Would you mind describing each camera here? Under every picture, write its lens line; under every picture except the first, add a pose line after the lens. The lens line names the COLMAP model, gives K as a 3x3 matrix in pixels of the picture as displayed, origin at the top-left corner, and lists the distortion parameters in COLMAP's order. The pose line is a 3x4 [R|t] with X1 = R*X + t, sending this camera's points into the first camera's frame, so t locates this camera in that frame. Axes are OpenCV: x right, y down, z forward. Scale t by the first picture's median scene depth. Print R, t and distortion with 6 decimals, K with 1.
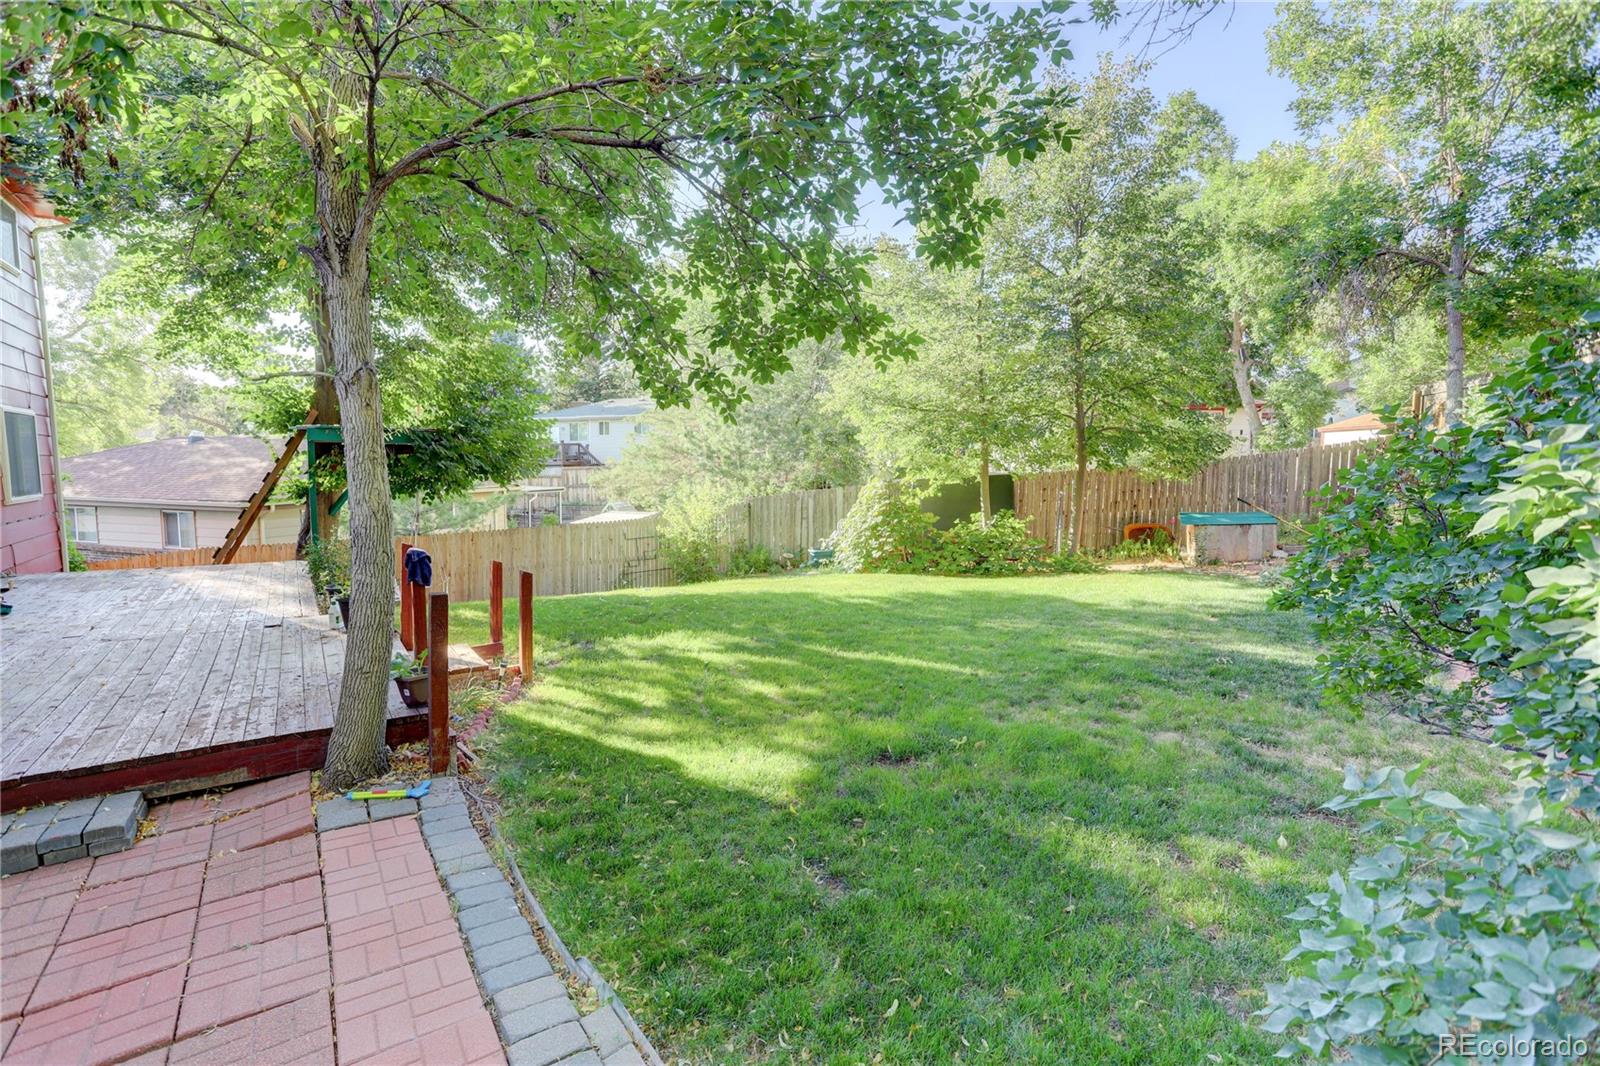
lens RADIAL K [[781.7, 0, 807.9], [0, 781.7, 521.9], [0, 0, 1]] dist [-0.024429, 0.013299]
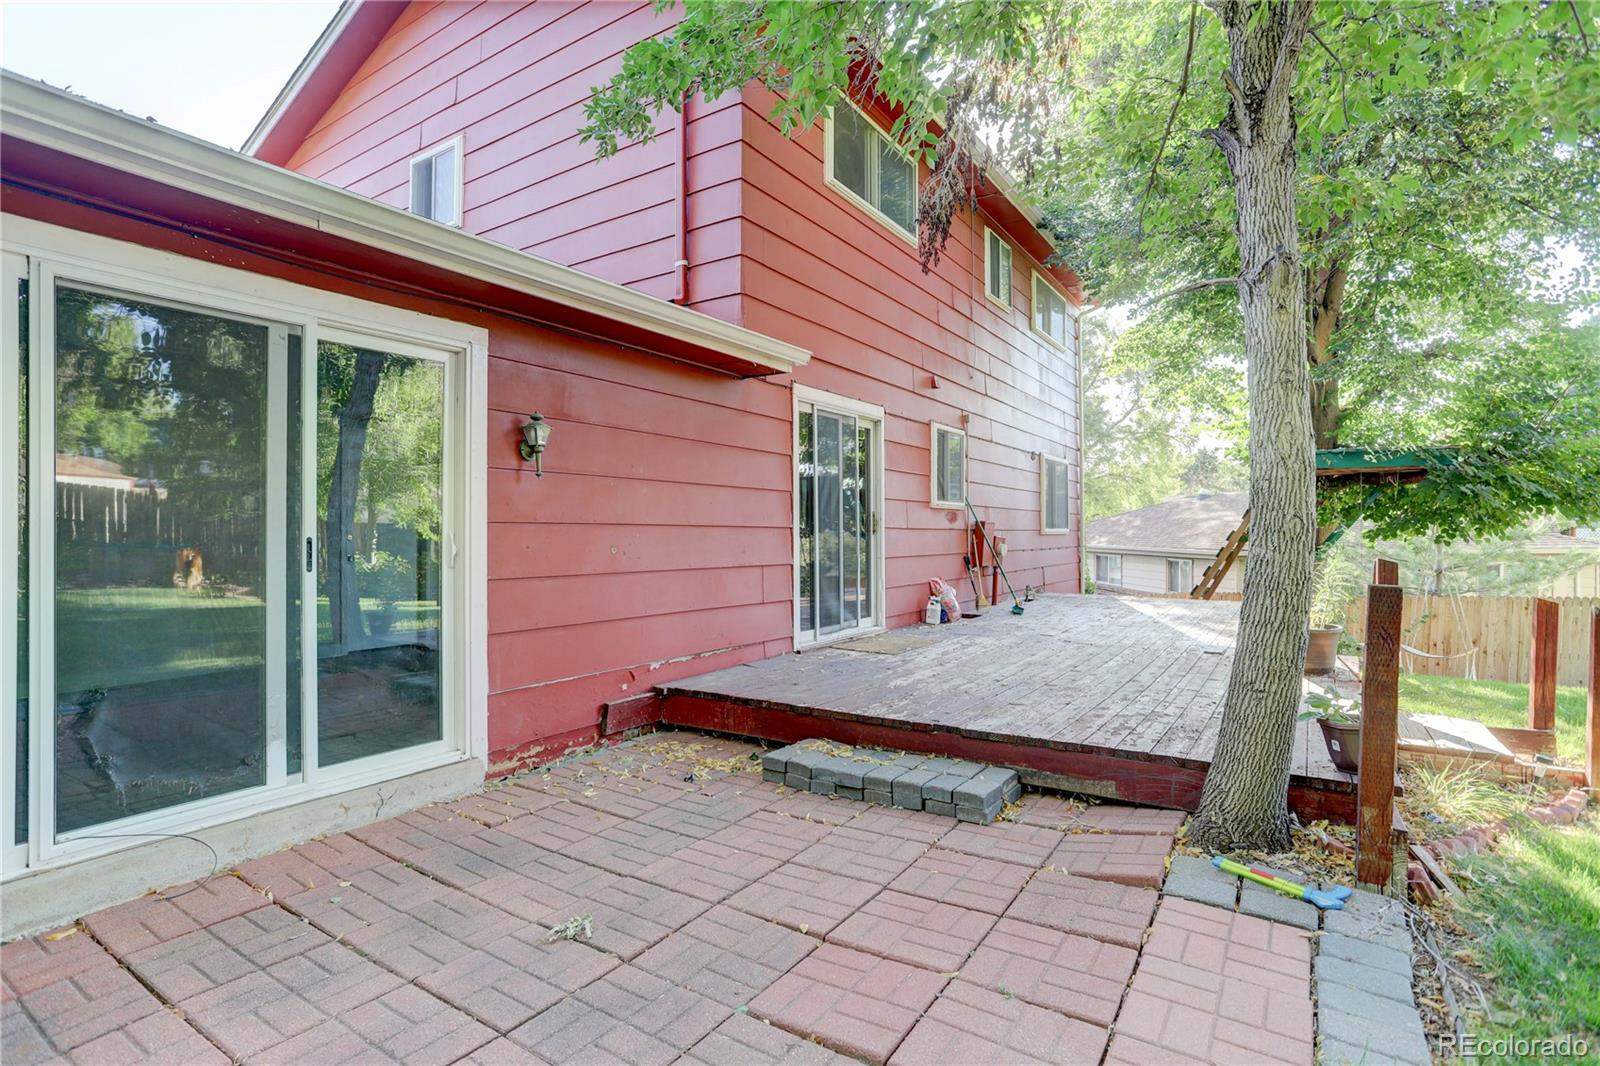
lens RADIAL K [[781.7, 0, 793.0], [0, 781.7, 531.4], [0, 0, 1]] dist [-0.024429, 0.013299]
pose [[0.376478, -0.015312, -0.926299, -0.087417], [-0.074484, 0.996126, -0.046739, 0.114393], [0.923426, 0.086591, 0.373879, 0.345931]]
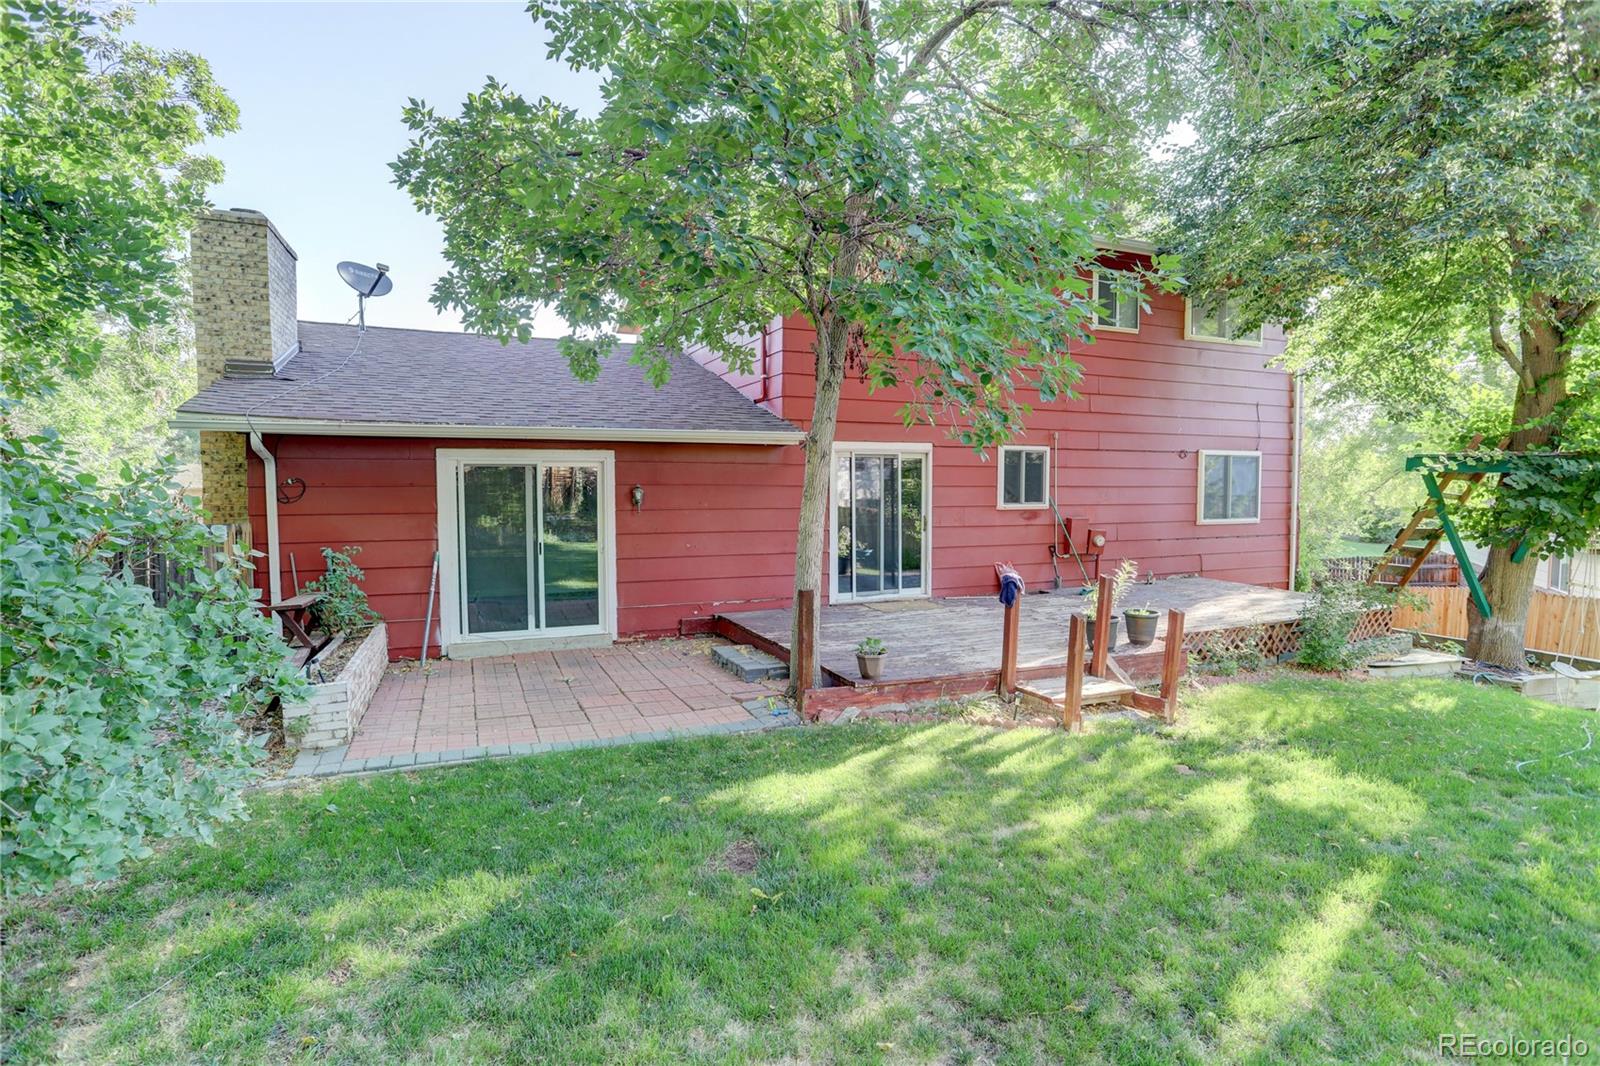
lens RADIAL K [[781.7, 0, 800.7], [0, 781.7, 534.7], [0, 0, 1]] dist [-0.024429, 0.013299]
pose [[-0.182857, 0.044996, -0.982109, 1.085879], [-0.085658, 0.994424, 0.061509, -0.116037], [0.979401, 0.095373, -0.177983, 1.365379]]
